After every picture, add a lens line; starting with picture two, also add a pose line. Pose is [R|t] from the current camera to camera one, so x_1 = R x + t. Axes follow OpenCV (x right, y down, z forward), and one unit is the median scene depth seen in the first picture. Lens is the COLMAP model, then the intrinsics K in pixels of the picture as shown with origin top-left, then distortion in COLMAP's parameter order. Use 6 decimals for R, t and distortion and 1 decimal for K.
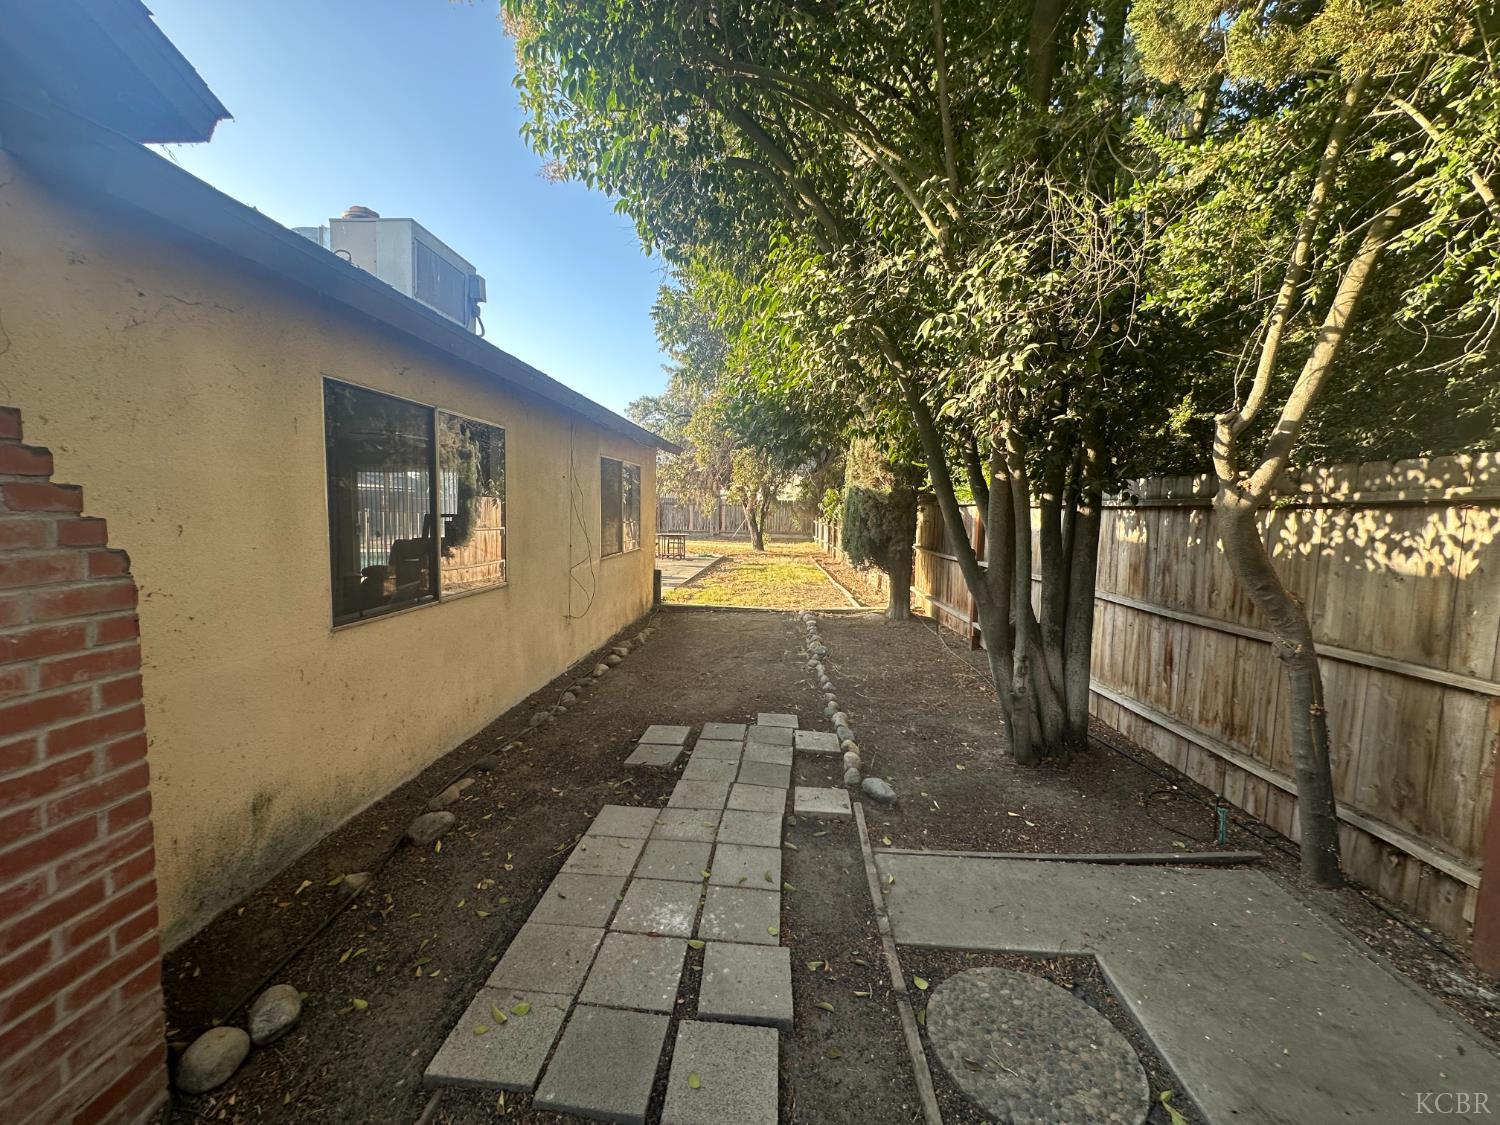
lens RADIAL K [[606.3, 0, 745.0], [0, 606.3, 563.2], [0, 0, 1]] dist [-0.001937, -0.000270]
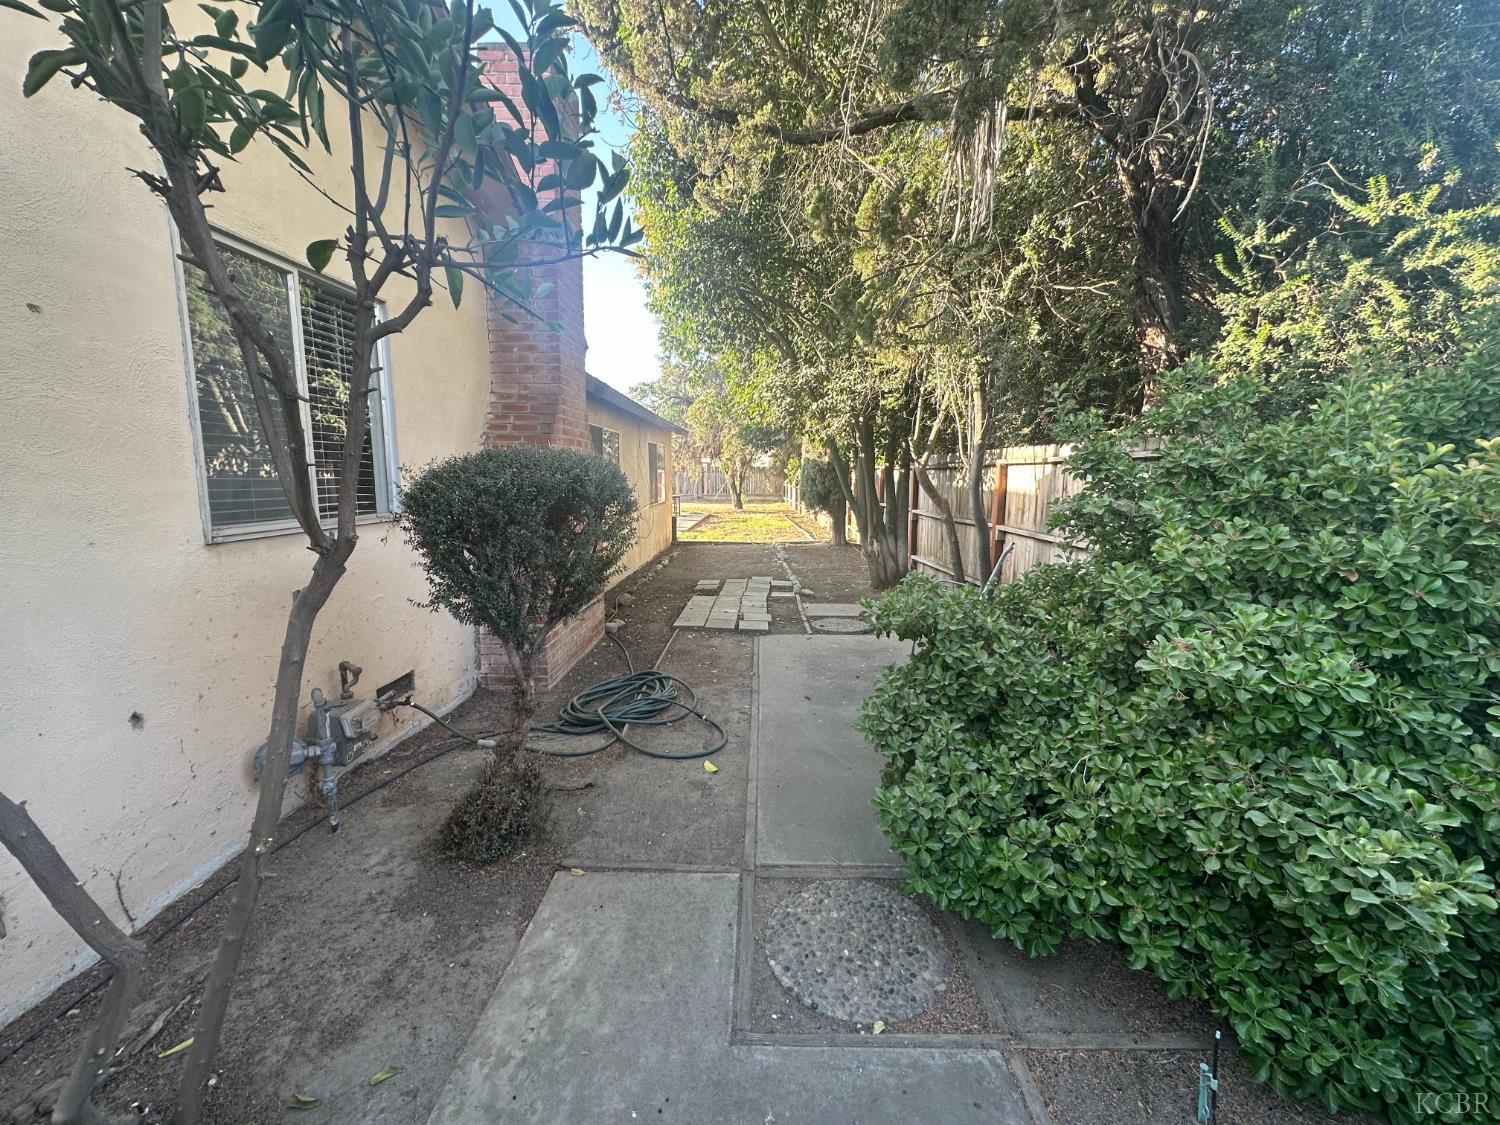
lens RADIAL K [[606.3, 0, 754.8], [0, 606.3, 560.3], [0, 0, 1]] dist [-0.001937, -0.000270]
pose [[0.998055, -0.019721, 0.059140, -0.040708], [0.016756, 0.998598, 0.050221, 0.045500], [-0.060047, -0.049132, 0.996986, -0.457387]]
